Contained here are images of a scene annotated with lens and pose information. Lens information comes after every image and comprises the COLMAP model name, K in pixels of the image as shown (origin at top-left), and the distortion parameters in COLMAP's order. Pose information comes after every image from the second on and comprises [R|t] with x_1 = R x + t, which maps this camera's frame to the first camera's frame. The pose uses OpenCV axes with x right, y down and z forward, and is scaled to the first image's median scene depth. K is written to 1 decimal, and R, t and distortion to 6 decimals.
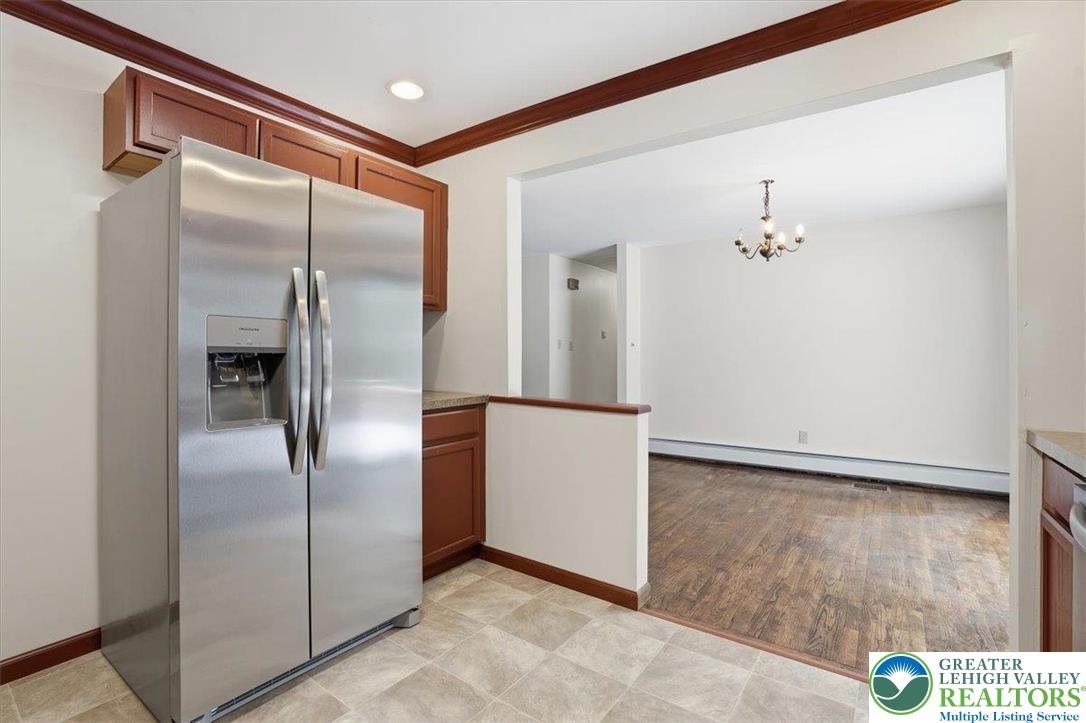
lens RADIAL K [[508.5, 0, 544.5], [0, 508.5, 354.3], [0, 0, 1]] dist [-0.033994, 0.000715]
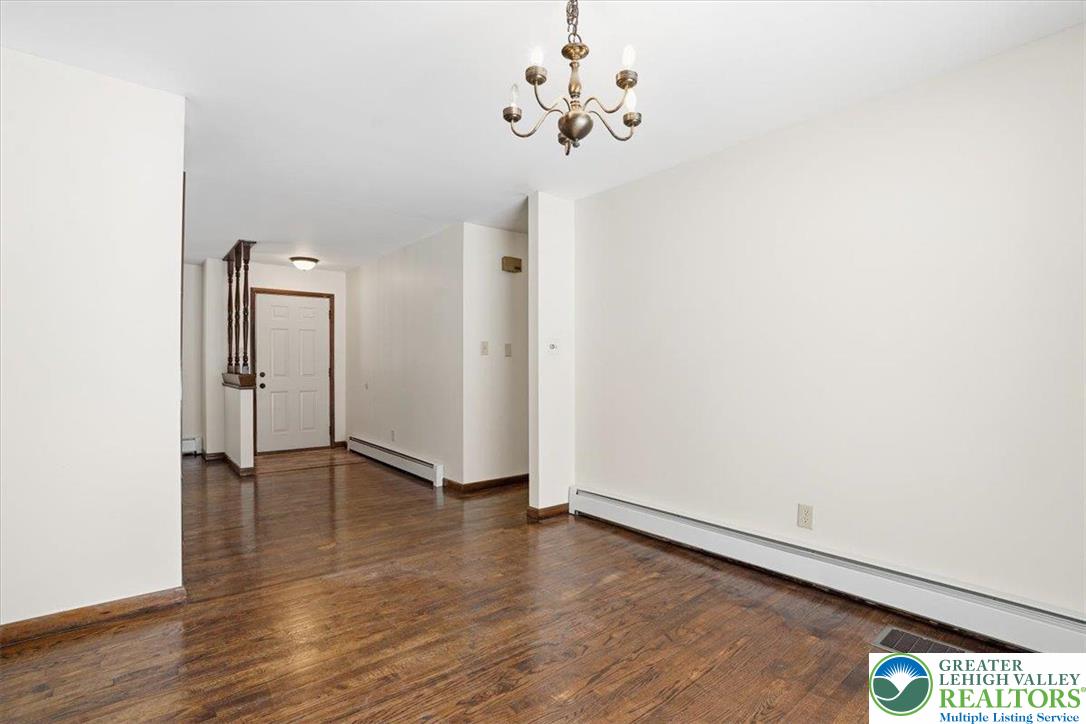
lens RADIAL K [[509.7, 0, 542.8], [0, 509.7, 366.5], [0, 0, 1]] dist [-0.034872, 0.000044]
pose [[0.958294, -0.005097, -0.285740, 0.348759], [0.007055, 0.999958, 0.005823, 0.002881], [0.285698, -0.007596, 0.958290, 0.366715]]
